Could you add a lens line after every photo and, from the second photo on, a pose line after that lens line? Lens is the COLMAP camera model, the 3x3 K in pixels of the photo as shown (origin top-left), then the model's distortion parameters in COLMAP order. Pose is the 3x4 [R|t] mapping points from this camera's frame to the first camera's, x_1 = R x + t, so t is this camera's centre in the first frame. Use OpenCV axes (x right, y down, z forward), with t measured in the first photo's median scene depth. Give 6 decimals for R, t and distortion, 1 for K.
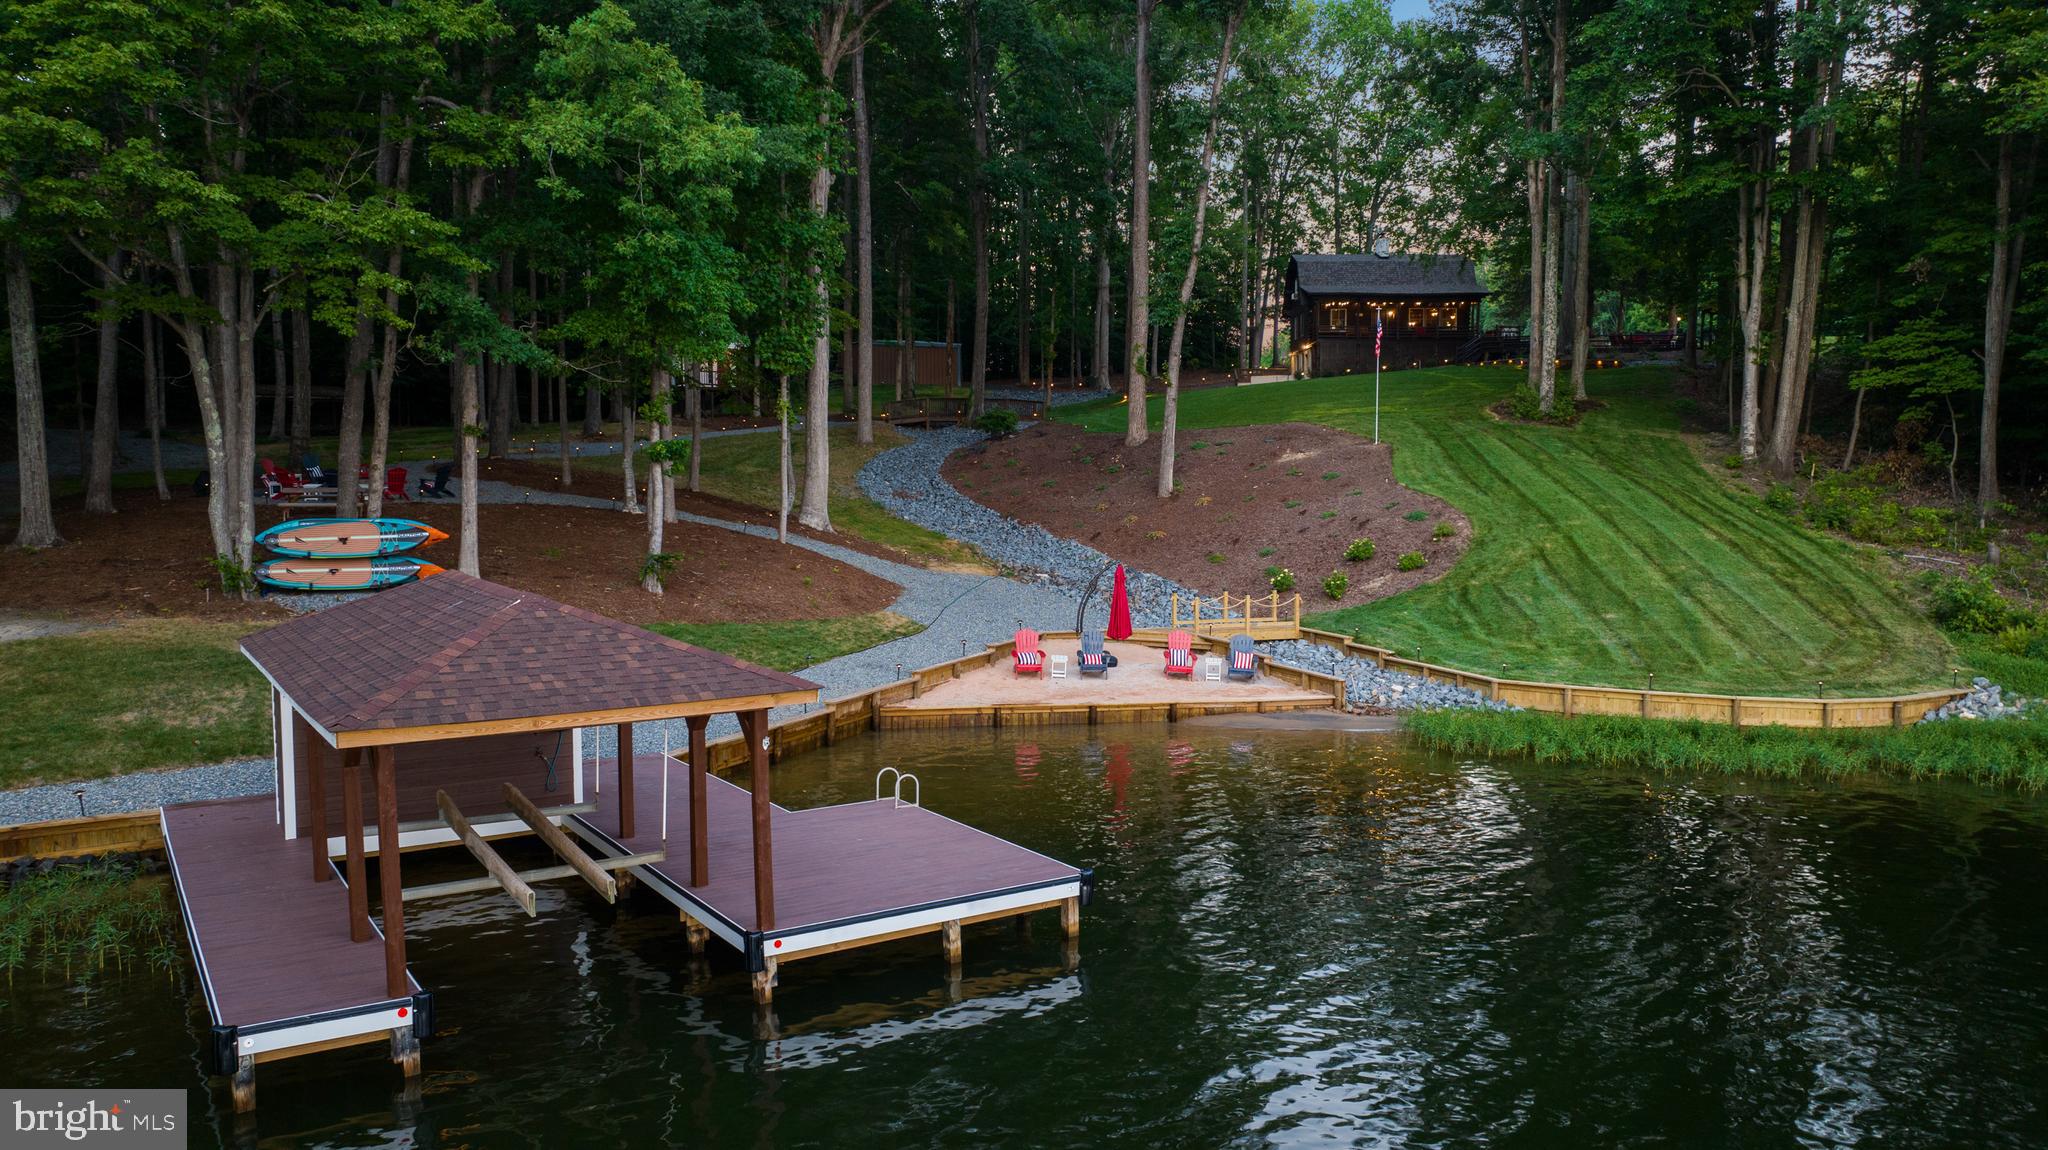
lens RADIAL K [[1442.5, 0, 1024.0], [0, 1442.5, 575.0], [0, 0, 1]] dist [-0.013284, -0.000516]
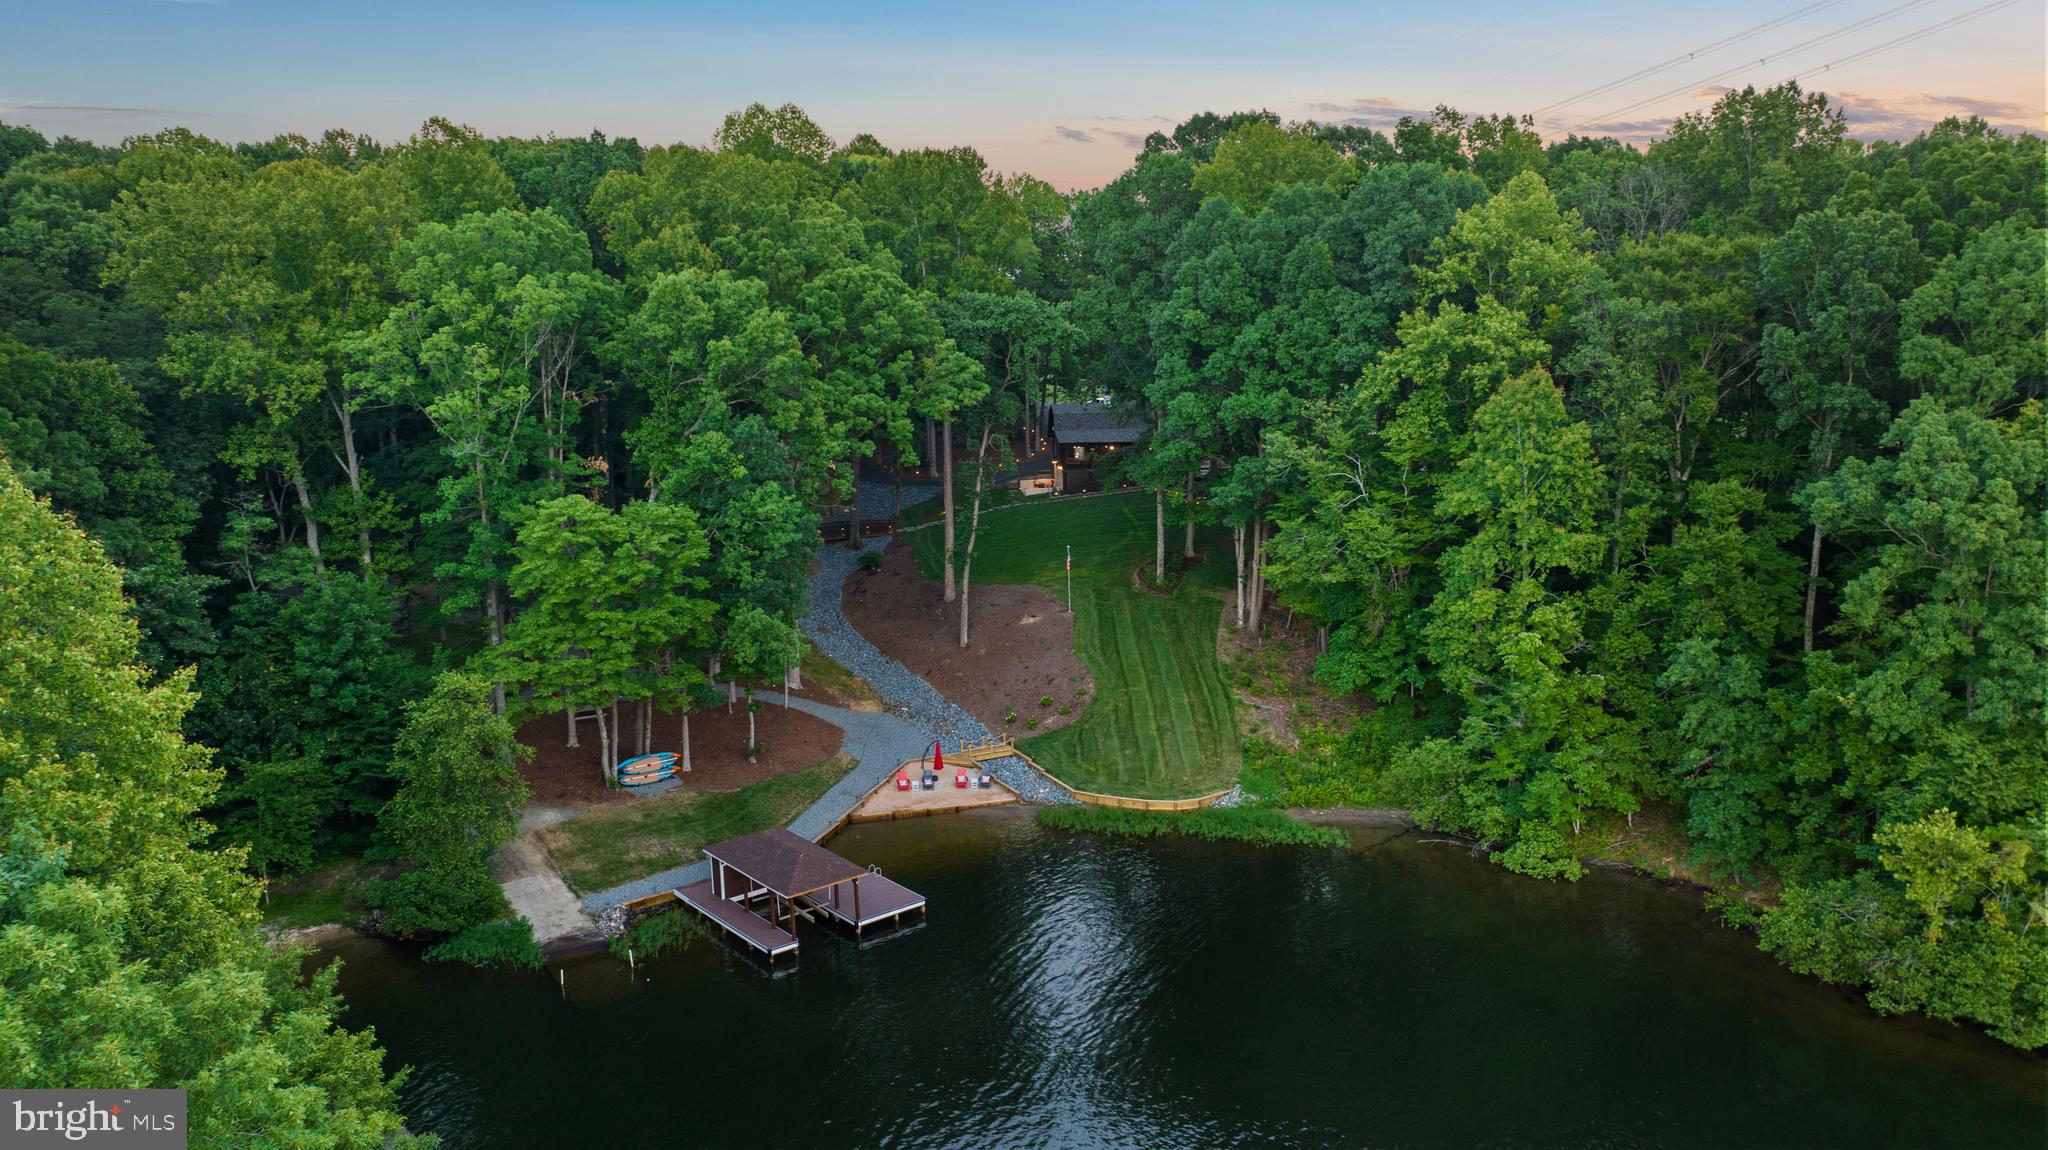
lens RADIAL K [[1442.5, 0, 1024.0], [0, 1442.5, 575.0], [0, 0, 1]] dist [-0.013284, -0.000516]
pose [[0.993542, -0.038974, 0.106564, -0.042002], [0.027137, 0.993522, 0.110350, -0.578976], [-0.110174, -0.106745, 0.988163, -1.506287]]
